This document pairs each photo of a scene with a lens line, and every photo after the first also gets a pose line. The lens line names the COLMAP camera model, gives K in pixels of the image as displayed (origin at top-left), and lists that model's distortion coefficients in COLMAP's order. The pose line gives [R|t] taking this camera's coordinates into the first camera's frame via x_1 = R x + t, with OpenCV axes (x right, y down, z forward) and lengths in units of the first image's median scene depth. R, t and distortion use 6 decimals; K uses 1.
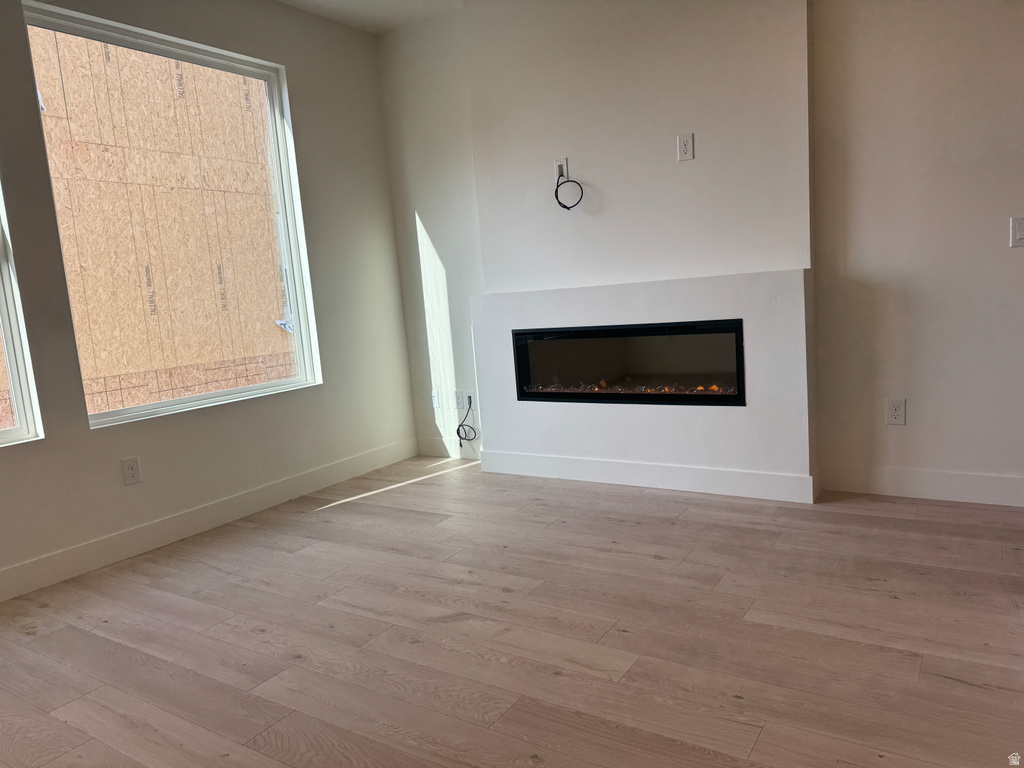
lens RADIAL K [[712.3, 0, 512.0], [0, 712.3, 384.0], [0, 0, 1]] dist [0.110718, -0.164092]
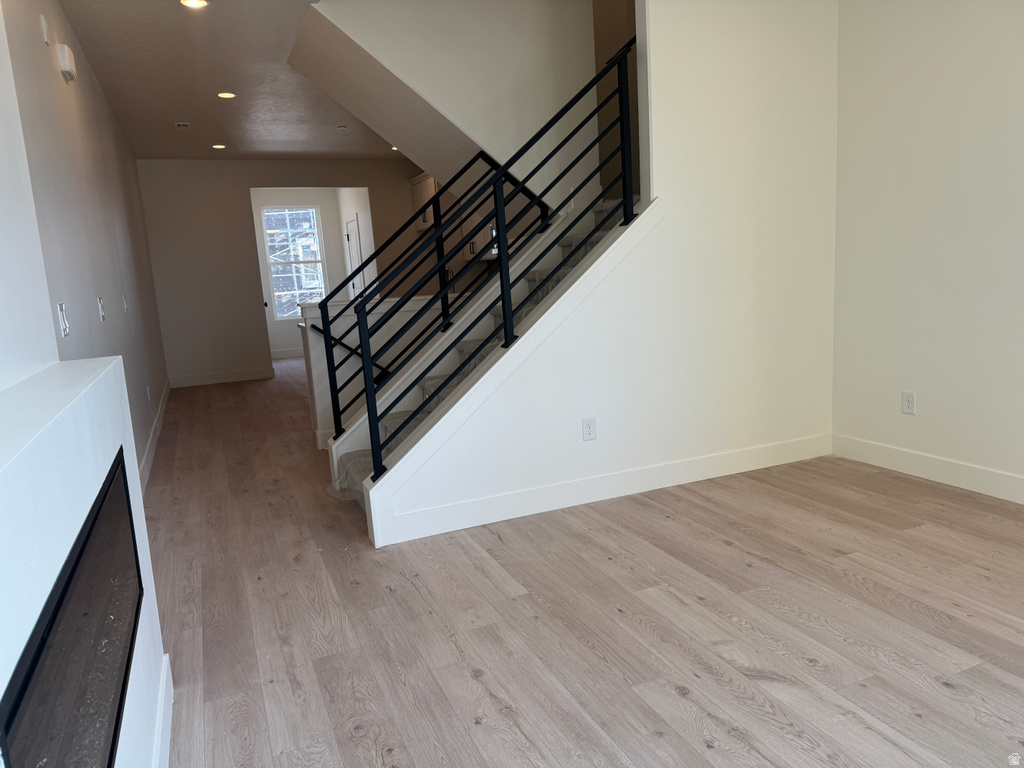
lens RADIAL K [[729.7, 0, 512.0], [0, 729.7, 384.0], [0, 0, 1]] dist [0.058169, -0.069256]
pose [[-0.826820, 0.028197, 0.561760, -0.274594], [0.191030, 0.953454, 0.233307, -0.231836], [-0.529034, 0.300216, -0.793721, 1.406113]]
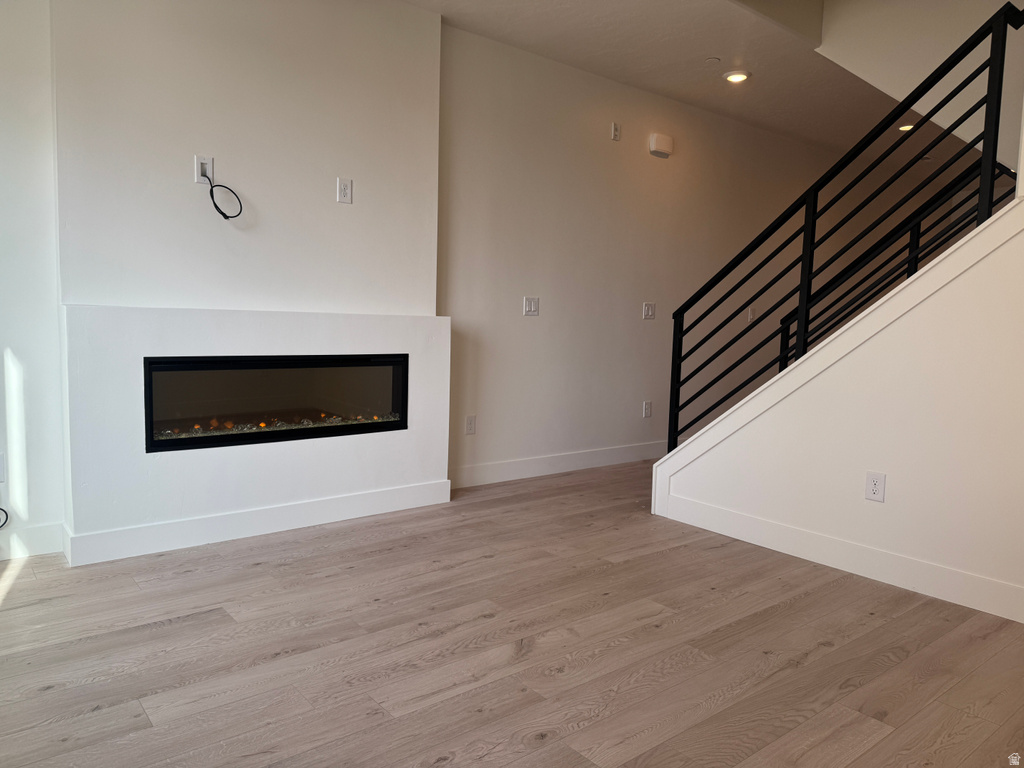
lens RADIAL K [[710.1, 0, 510.6], [0, 710.1, 382.3], [0, 0, 1]] dist [0.169244, -0.280259]
pose [[0.304284, -0.002212, 0.952579, -0.800985], [0.072458, 0.997154, -0.020830, -0.009464], [-0.949822, 0.075361, 0.303578, 0.546681]]
